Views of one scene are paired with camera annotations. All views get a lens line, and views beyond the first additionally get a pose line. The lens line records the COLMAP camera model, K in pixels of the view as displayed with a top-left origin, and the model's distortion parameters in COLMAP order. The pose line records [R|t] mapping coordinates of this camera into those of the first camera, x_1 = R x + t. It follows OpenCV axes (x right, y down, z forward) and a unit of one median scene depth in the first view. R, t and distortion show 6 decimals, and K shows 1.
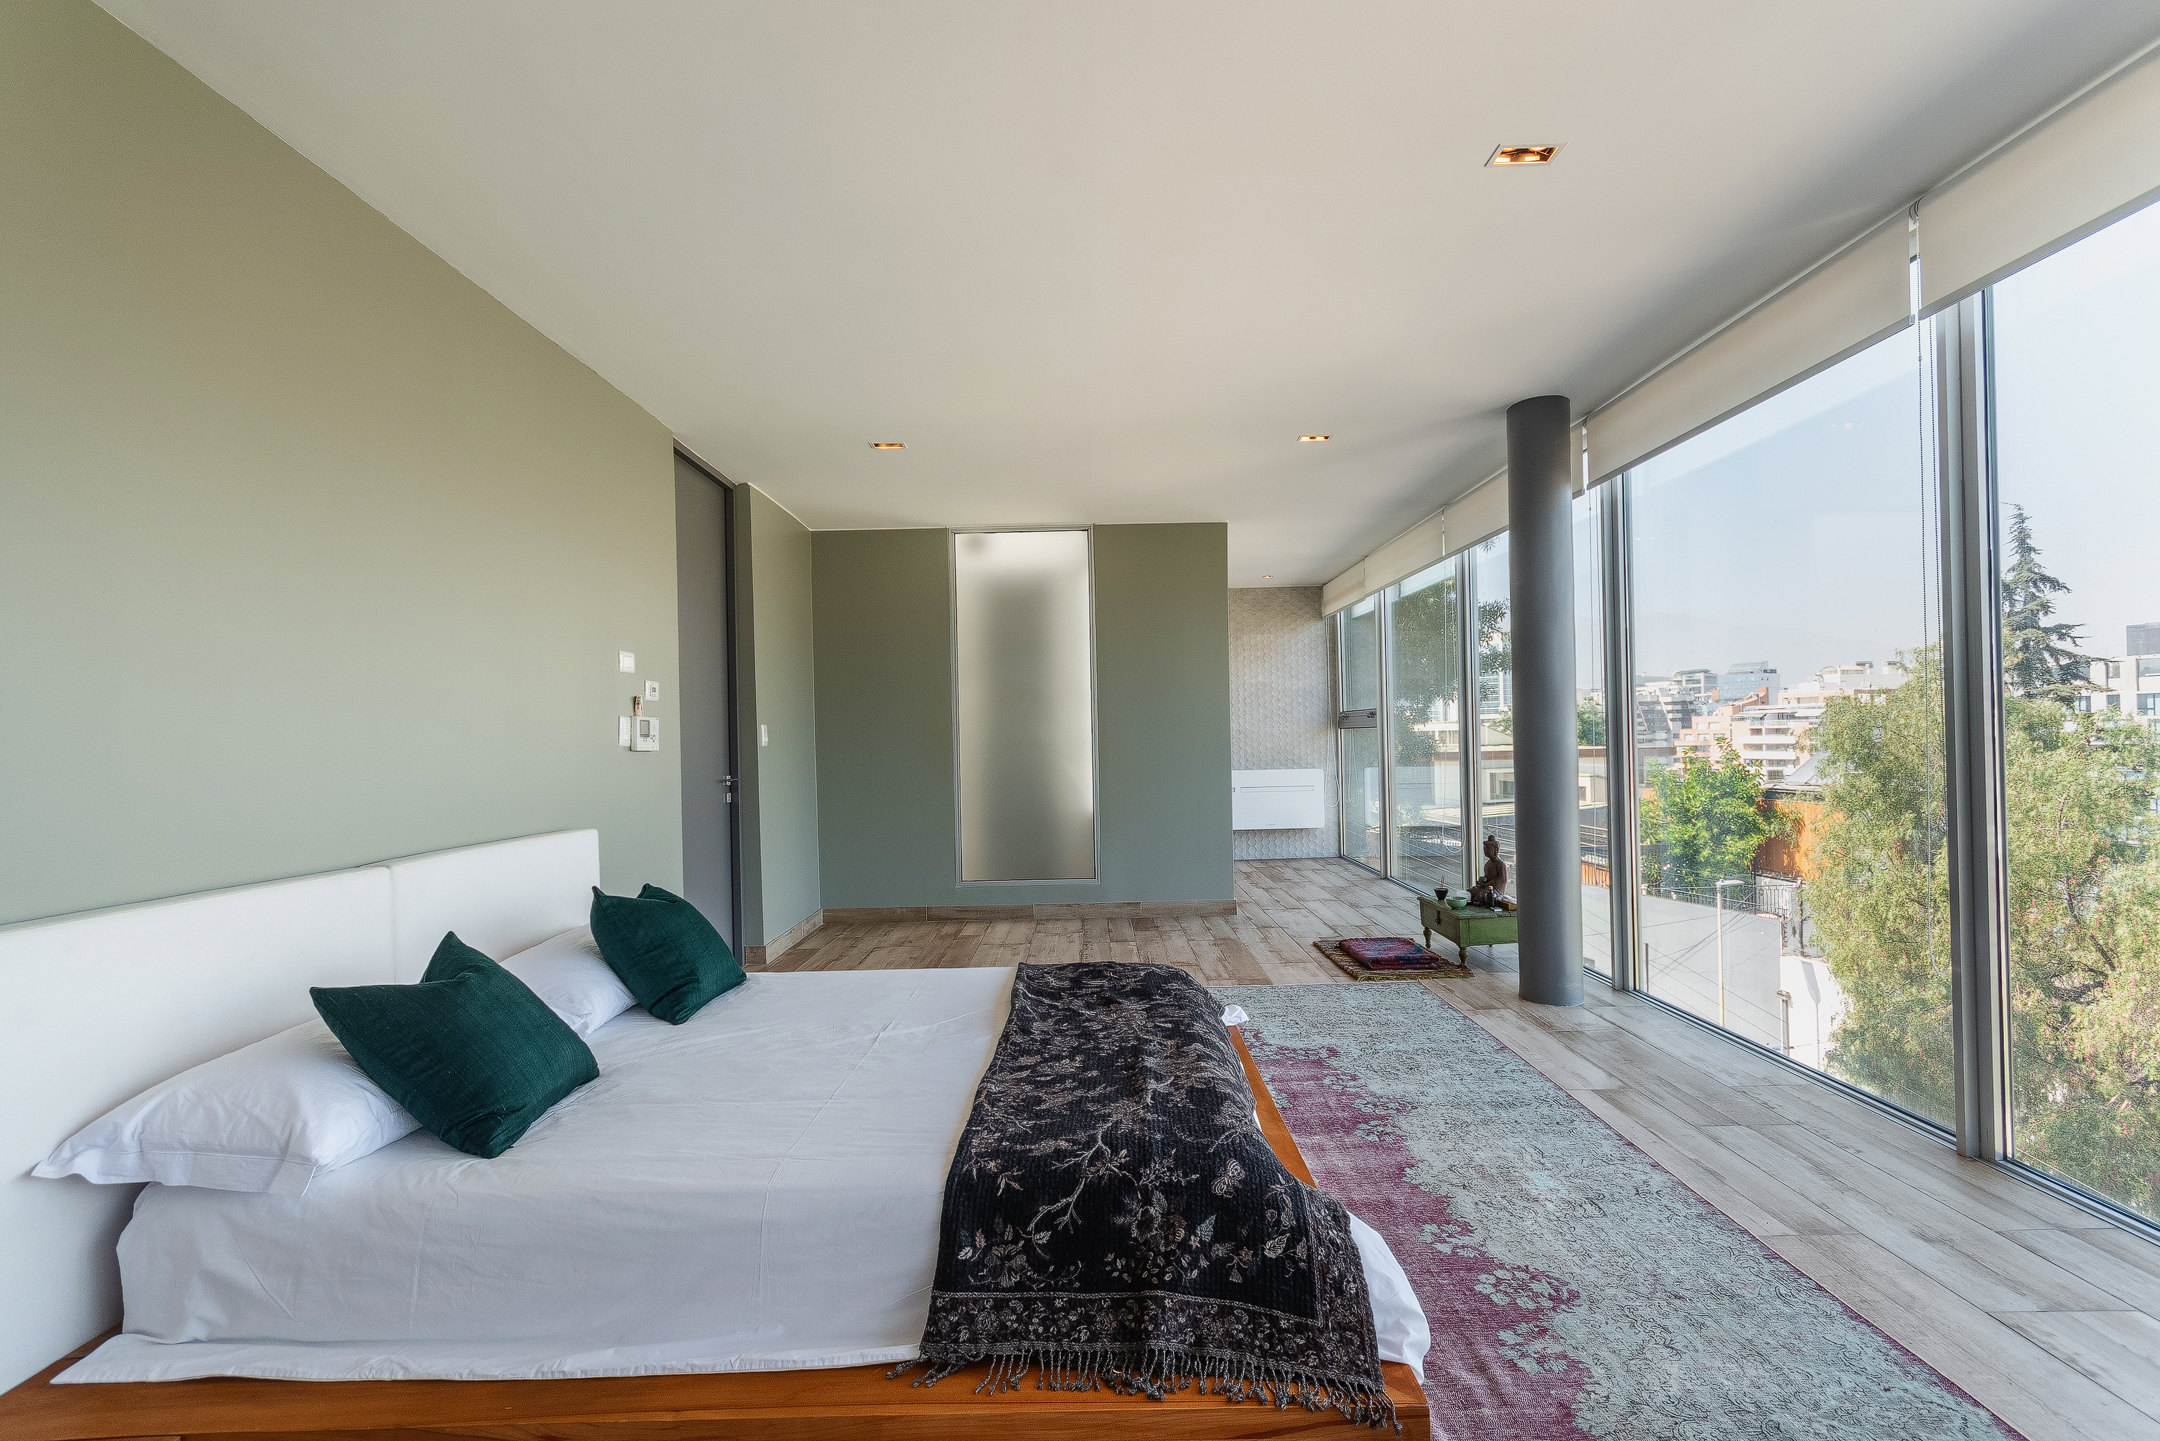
lens RADIAL K [[945.8, 0, 1091.7], [0, 945.8, 737.9], [0, 0, 1]] dist [0.002609, 0.000478]
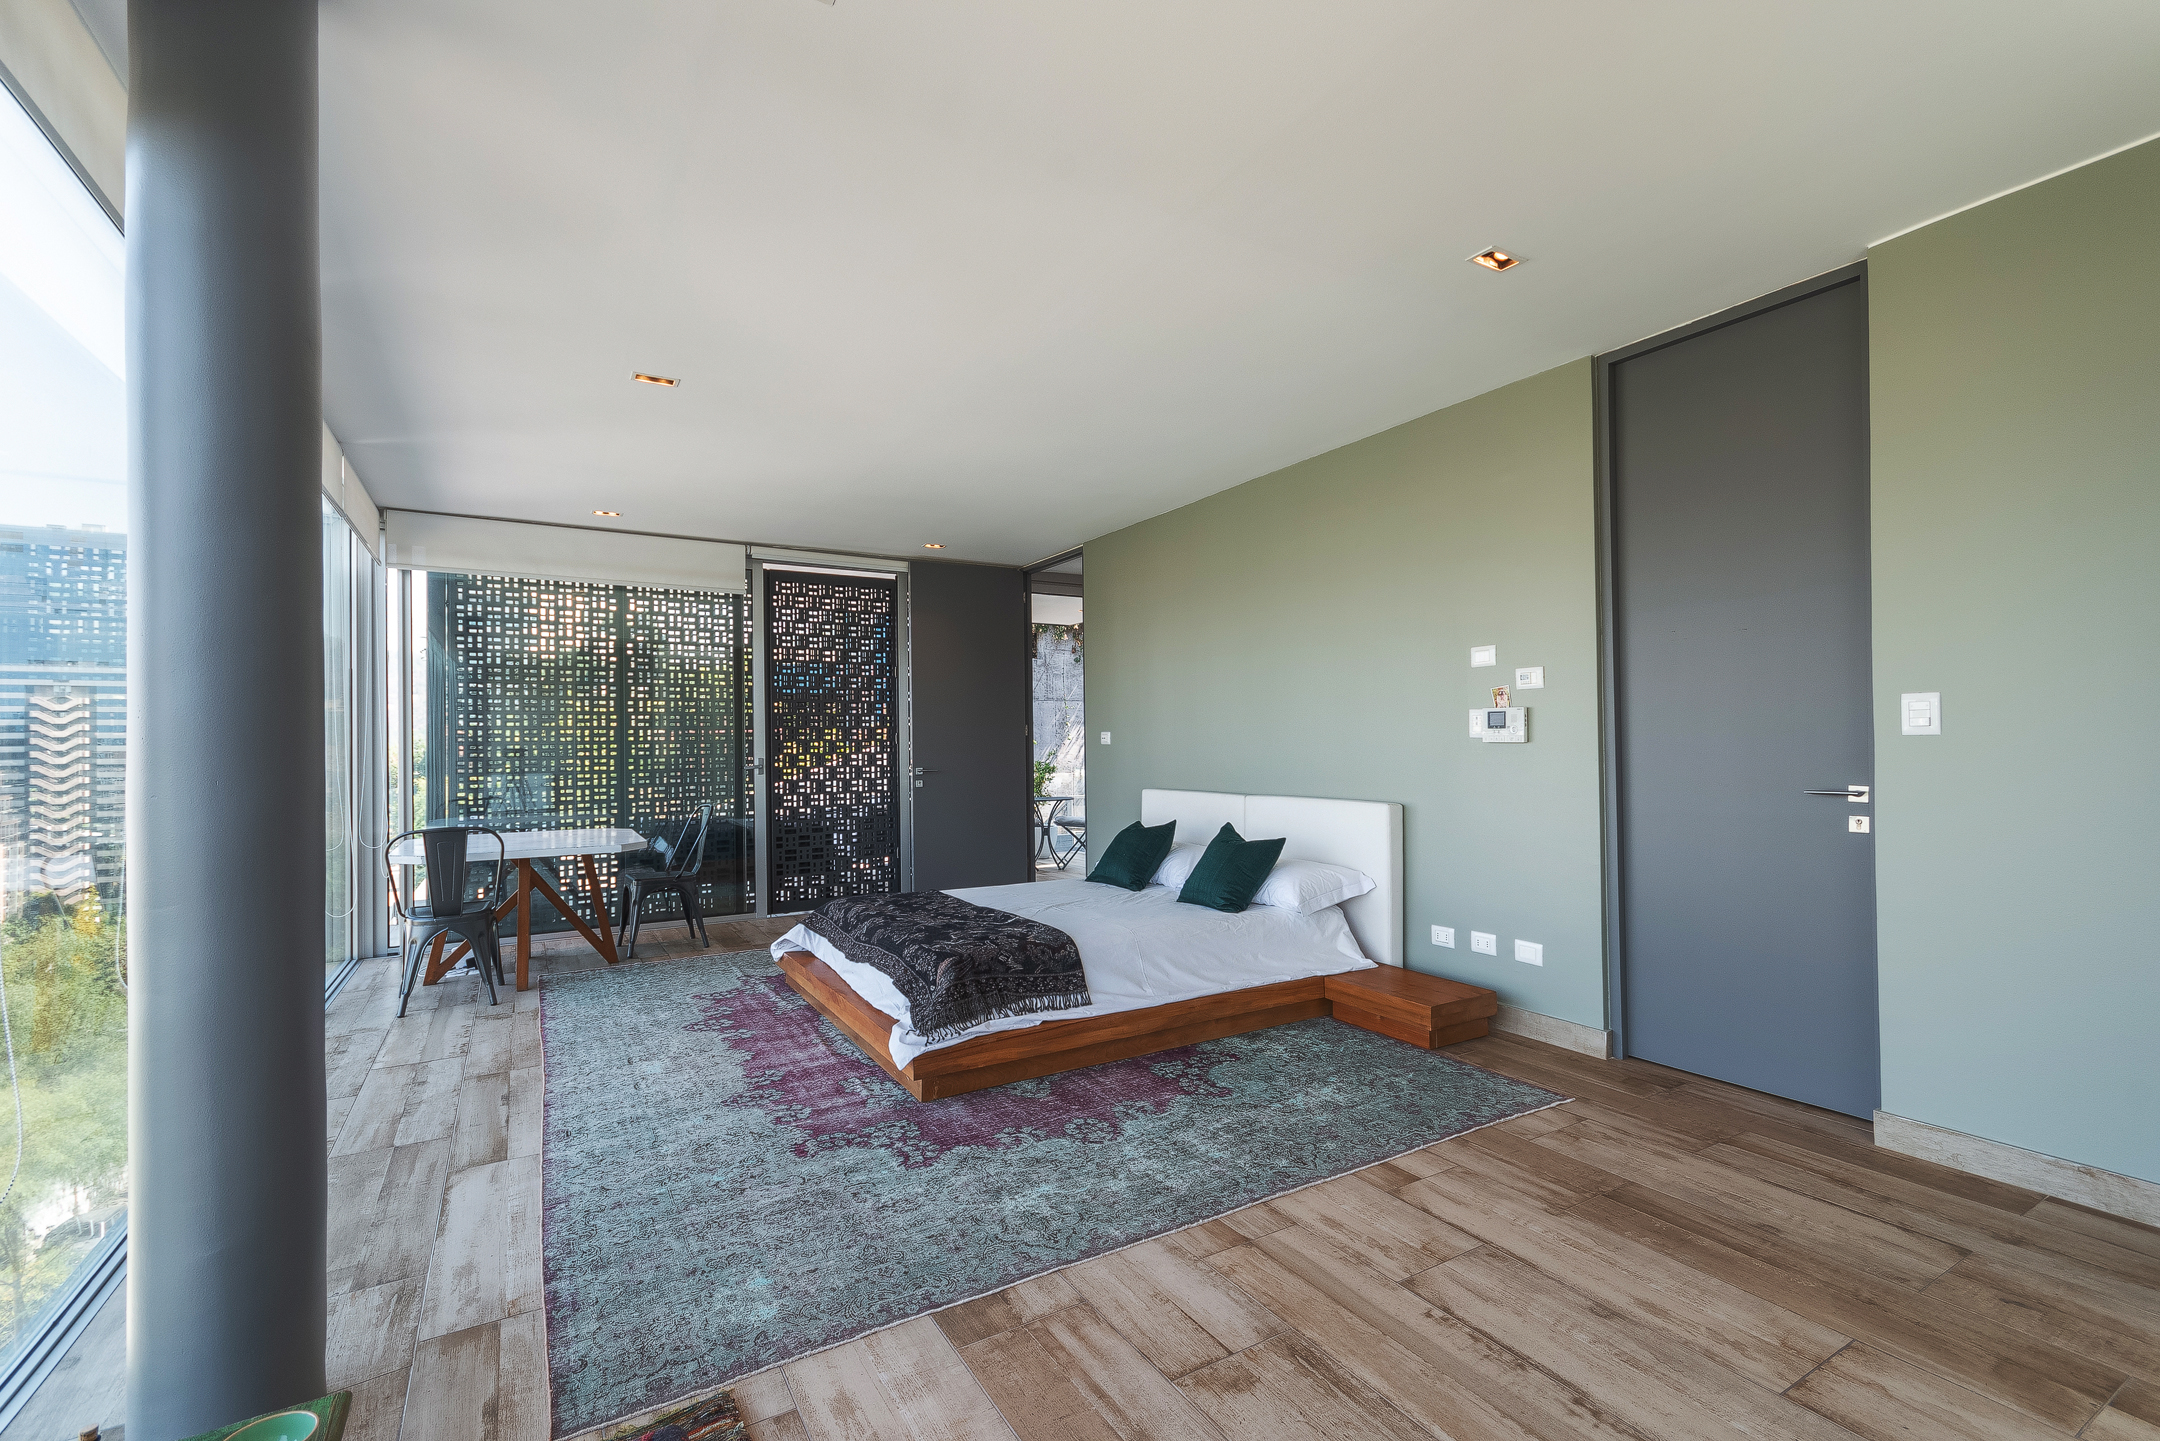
lens RADIAL K [[945.8, 0, 1091.7], [0, 945.8, 737.9], [0, 0, 1]] dist [0.002609, 0.000478]
pose [[-0.858116, 0.030481, -0.512551, 0.482577], [0.034638, 0.999399, 0.001442, -0.006745], [0.512287, -0.016517, -0.858656, 1.982325]]
